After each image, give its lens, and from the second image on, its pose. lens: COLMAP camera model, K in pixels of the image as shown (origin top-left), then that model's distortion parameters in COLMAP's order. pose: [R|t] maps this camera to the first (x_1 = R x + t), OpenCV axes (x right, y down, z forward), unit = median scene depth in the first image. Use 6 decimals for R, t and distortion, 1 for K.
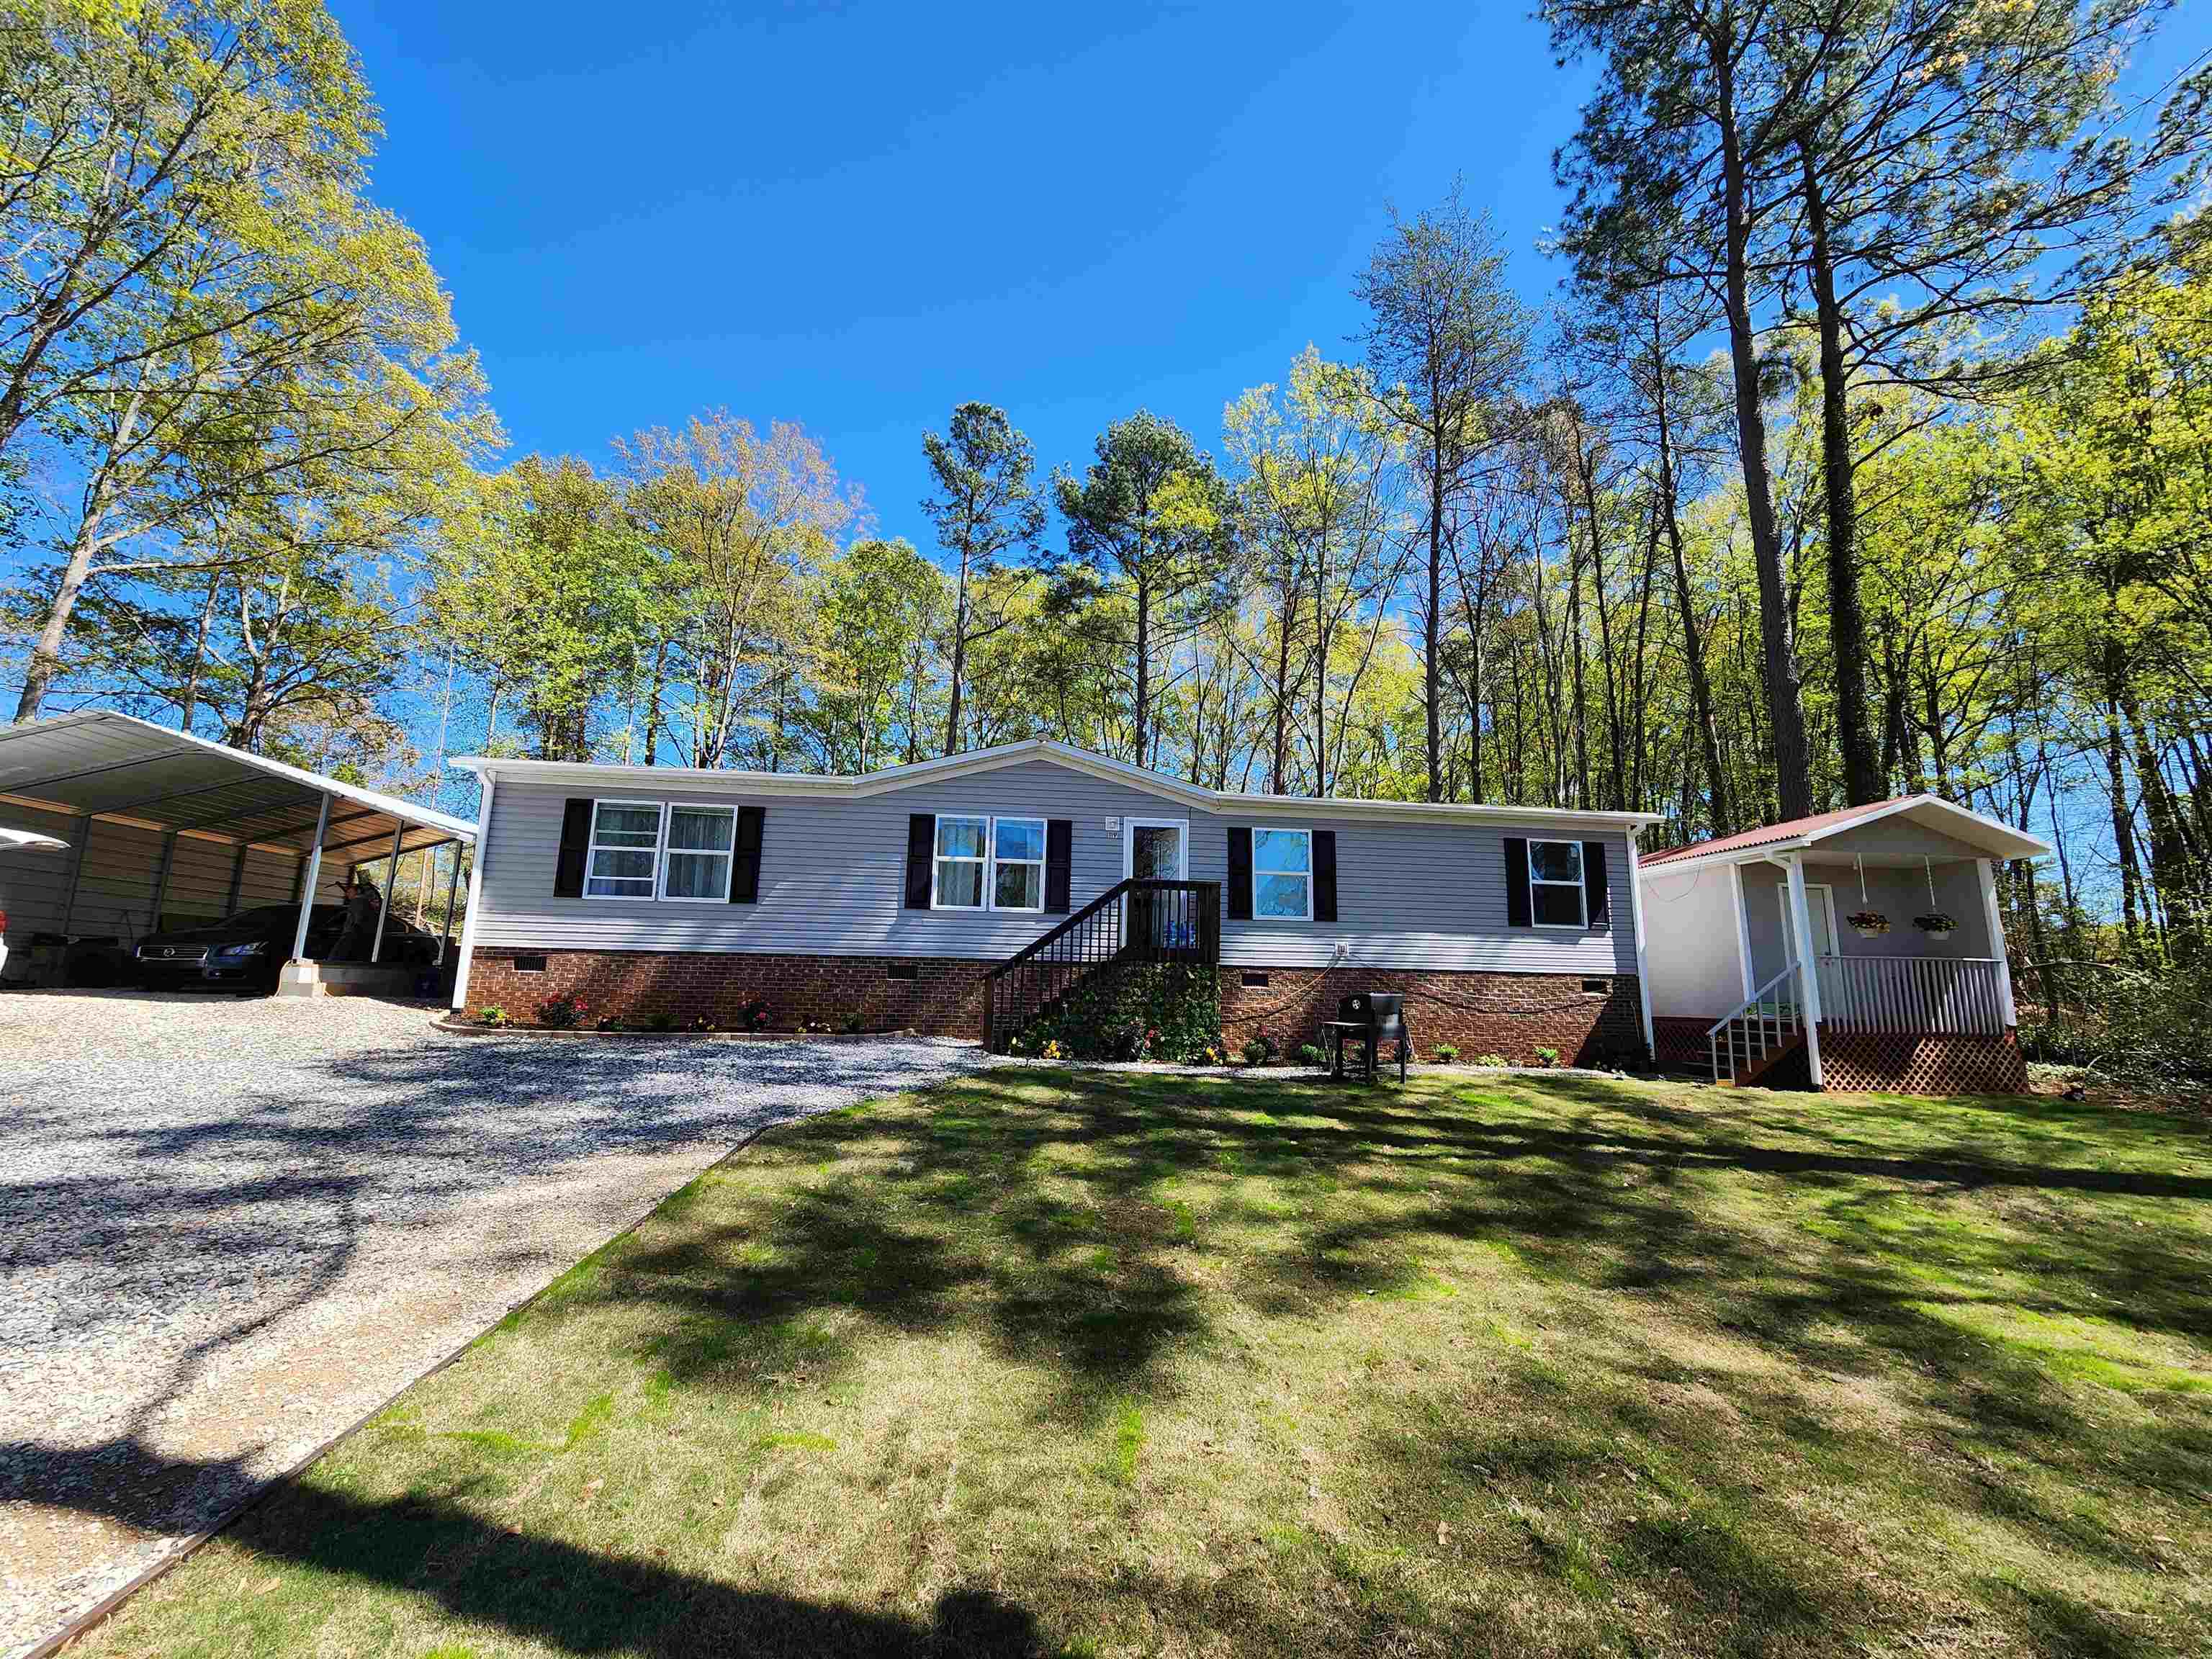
lens RADIAL K [[895.5, 0, 1113.4], [0, 895.5, 835.4], [0, 0, 1]] dist [-0.000567, -0.000284]
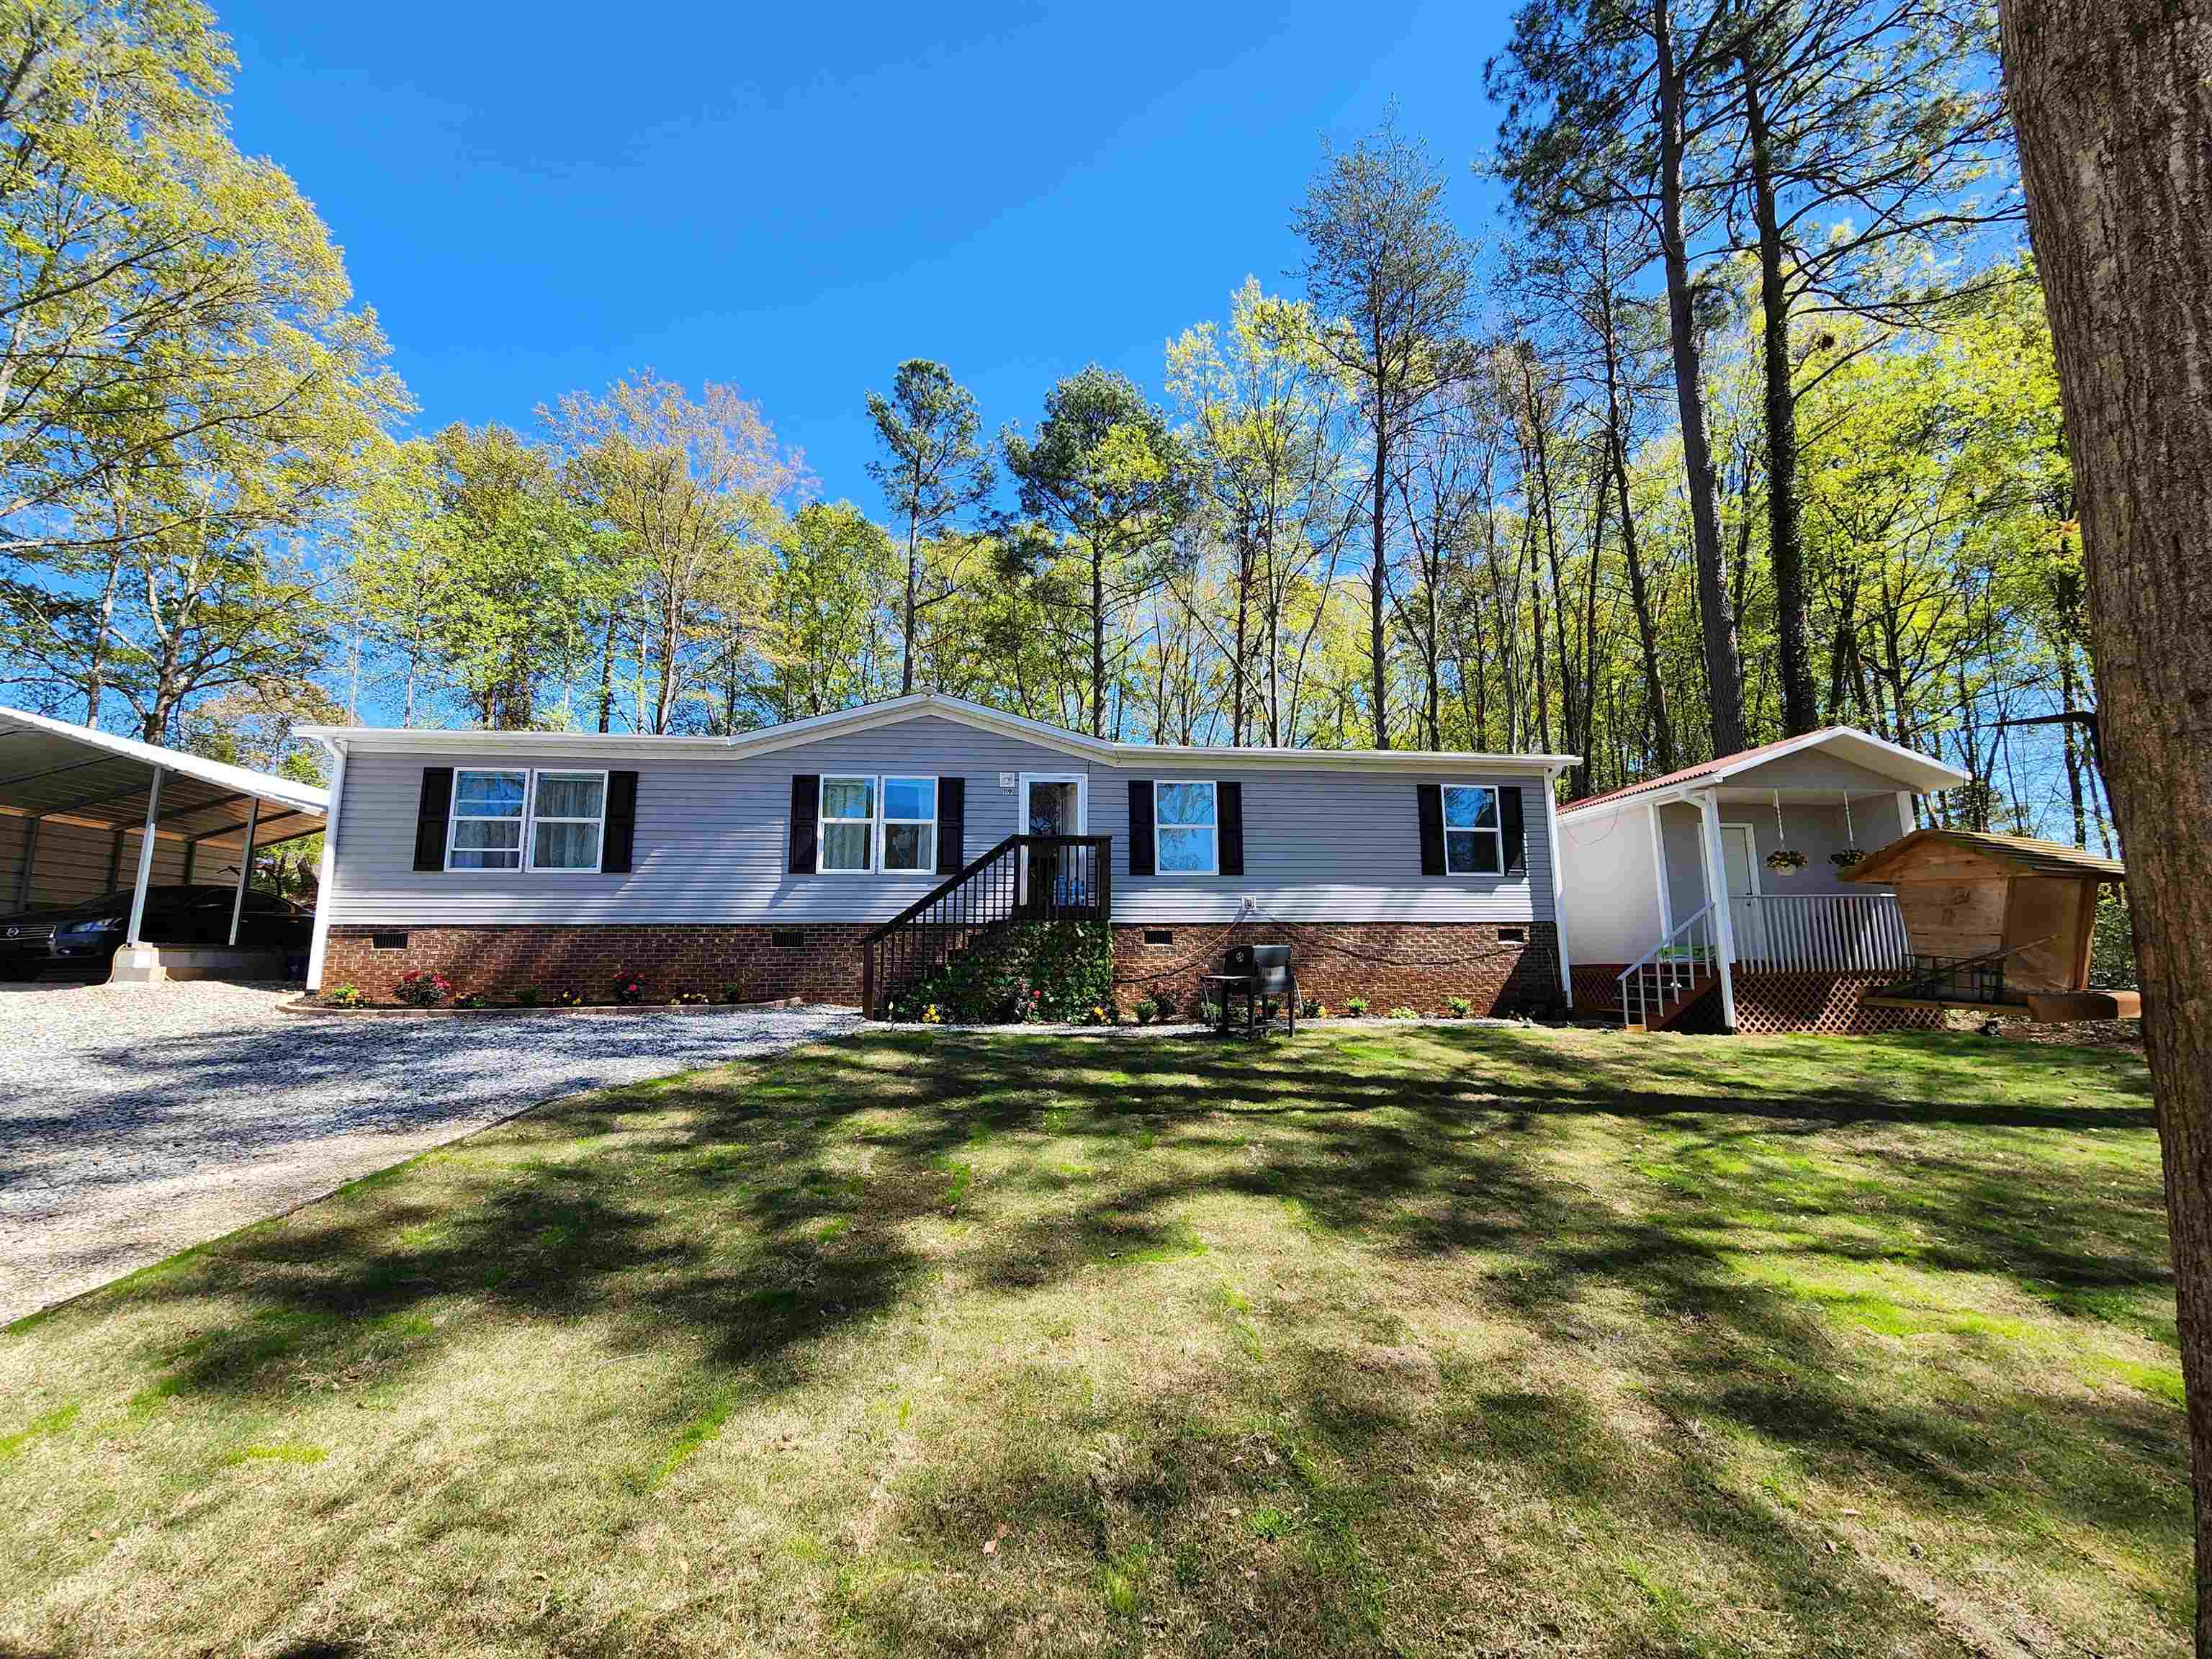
lens RADIAL K [[896.6, 0, 1113.5], [0, 896.6, 833.8], [0, 0, 1]] dist [-0.001204, 0.000107]
pose [[0.999564, -0.027306, 0.011229, 0.101709], [0.026954, 0.999174, 0.030419, 0.018557], [-0.012050, -0.030103, 0.999474, 0.035616]]
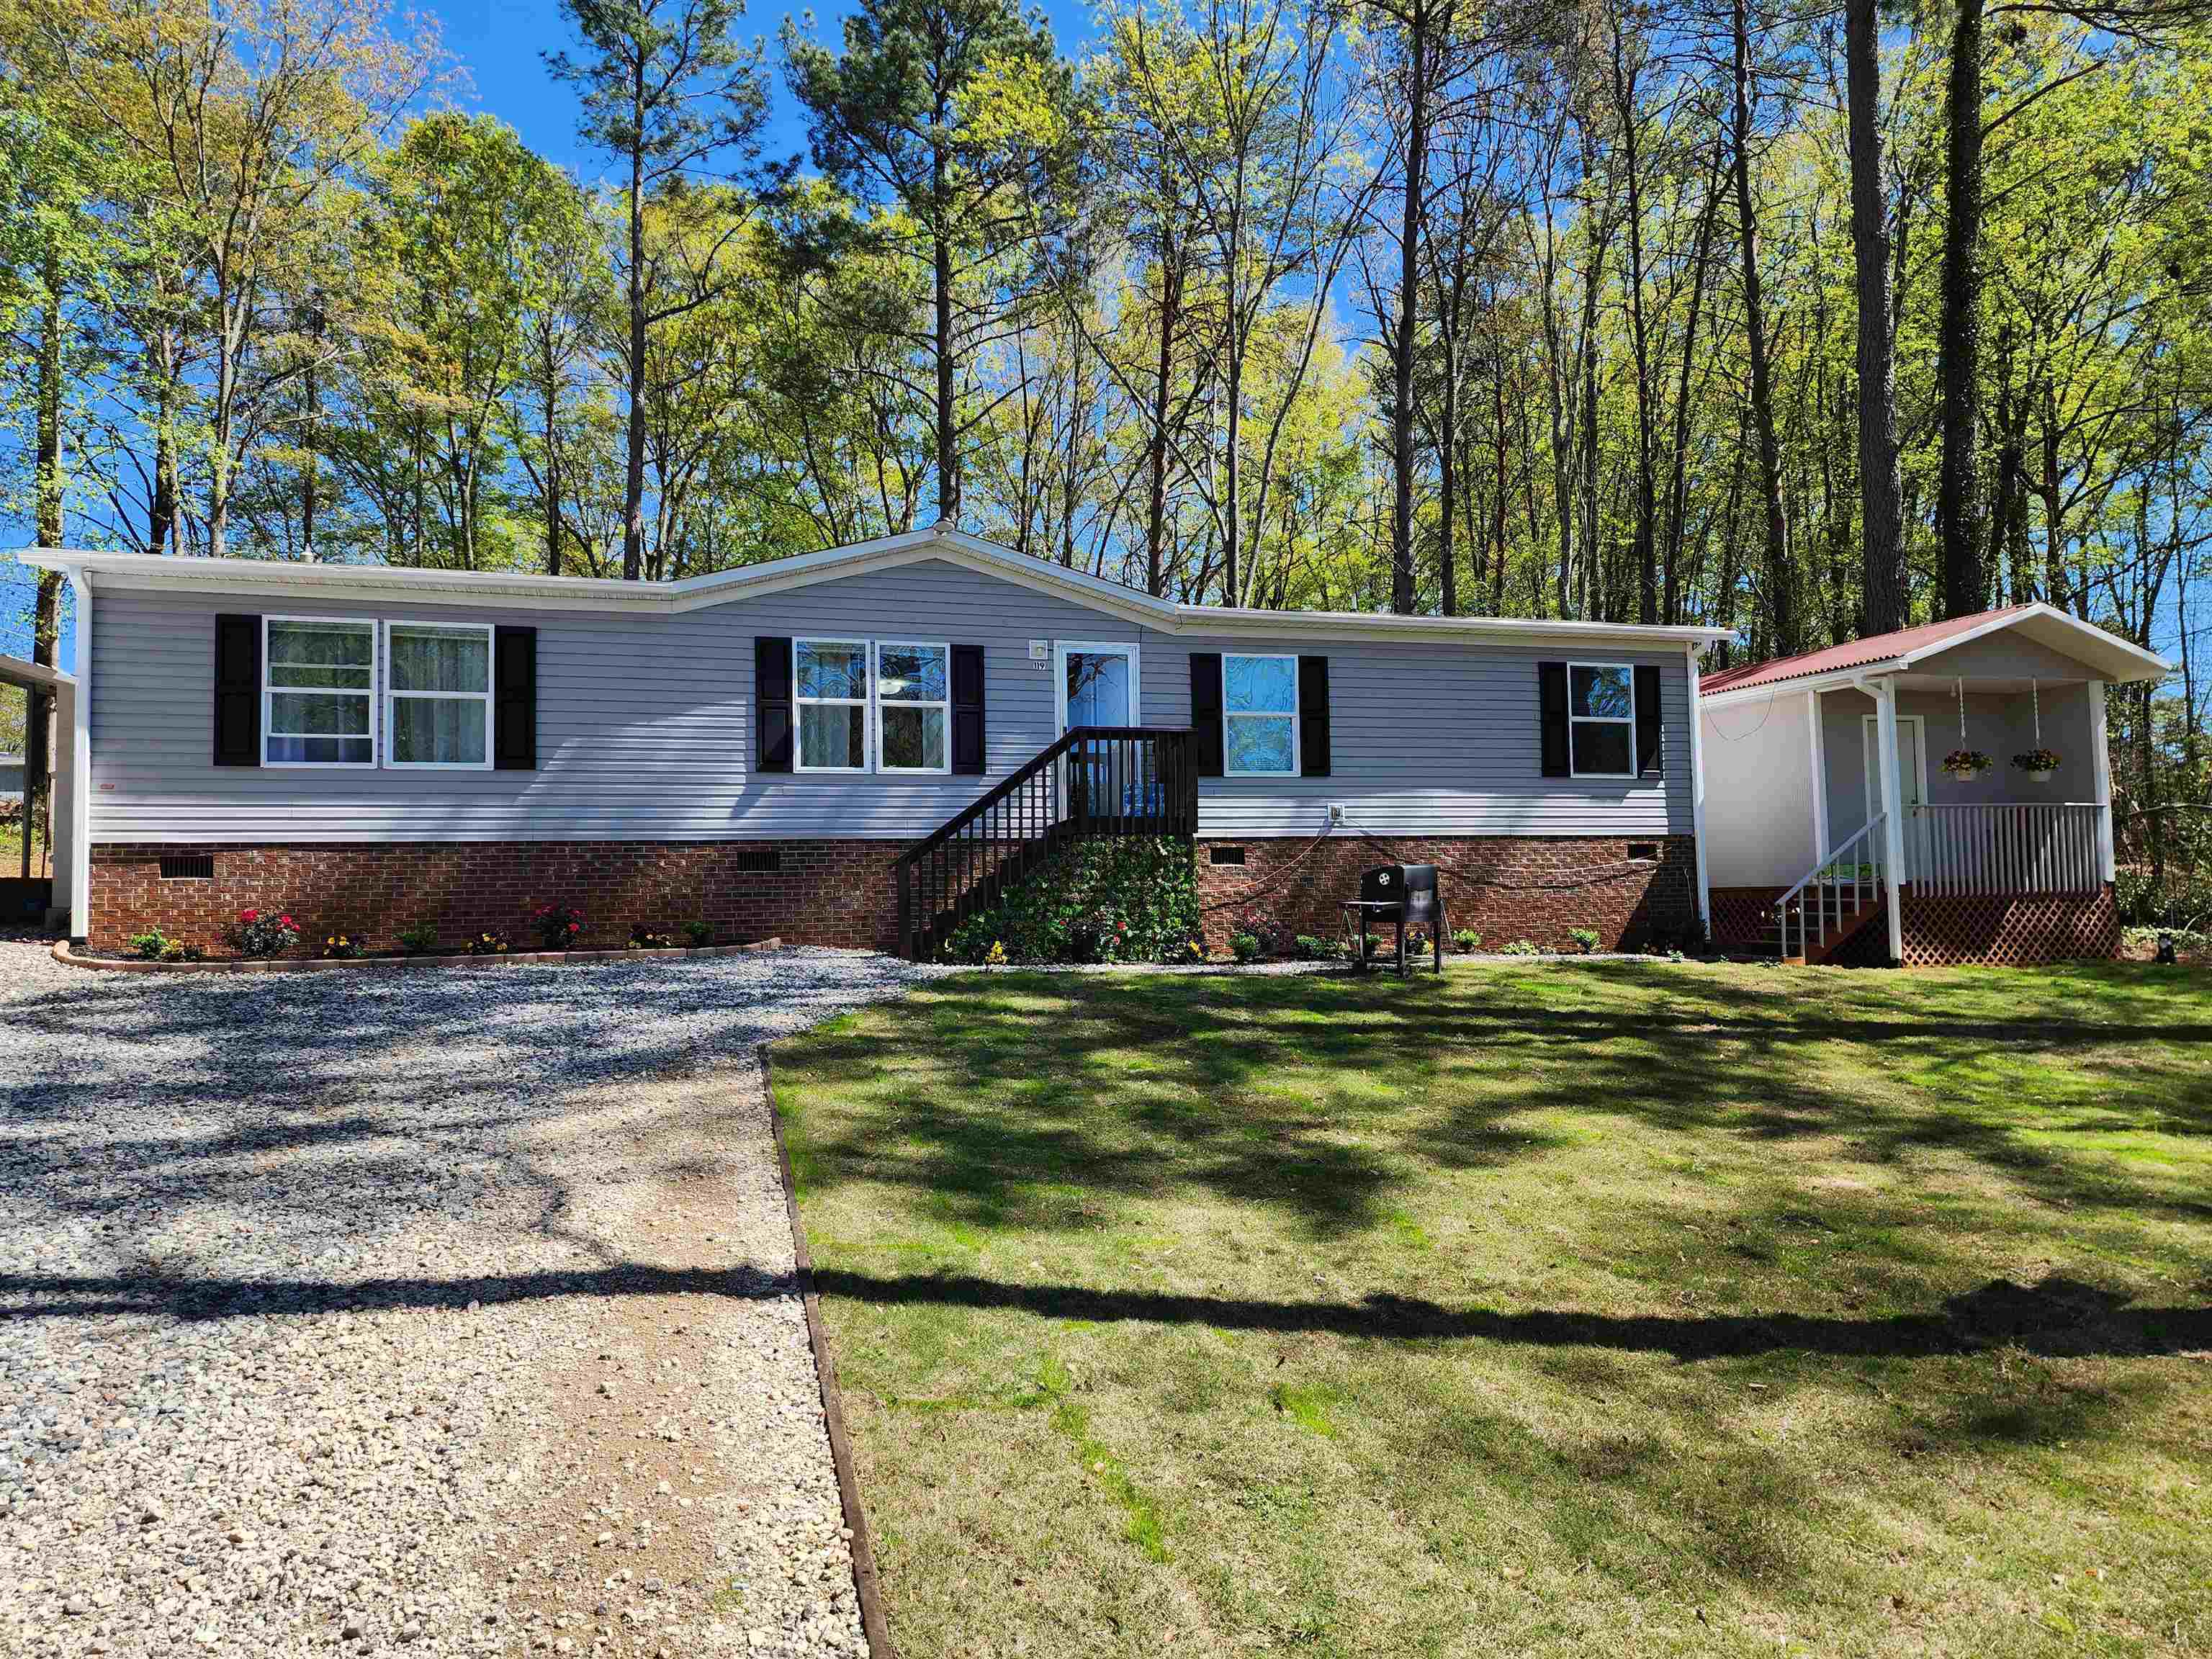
lens RADIAL K [[1454.0, 0, 1097.7], [0, 1454.0, 822.3], [0, 0, 1]] dist [0.066546, -0.047851]
pose [[0.983355, -0.028383, 0.179464, -0.168306], [0.005551, 0.991956, 0.126465, -0.022325], [-0.181610, -0.123364, 0.975602, -0.169527]]
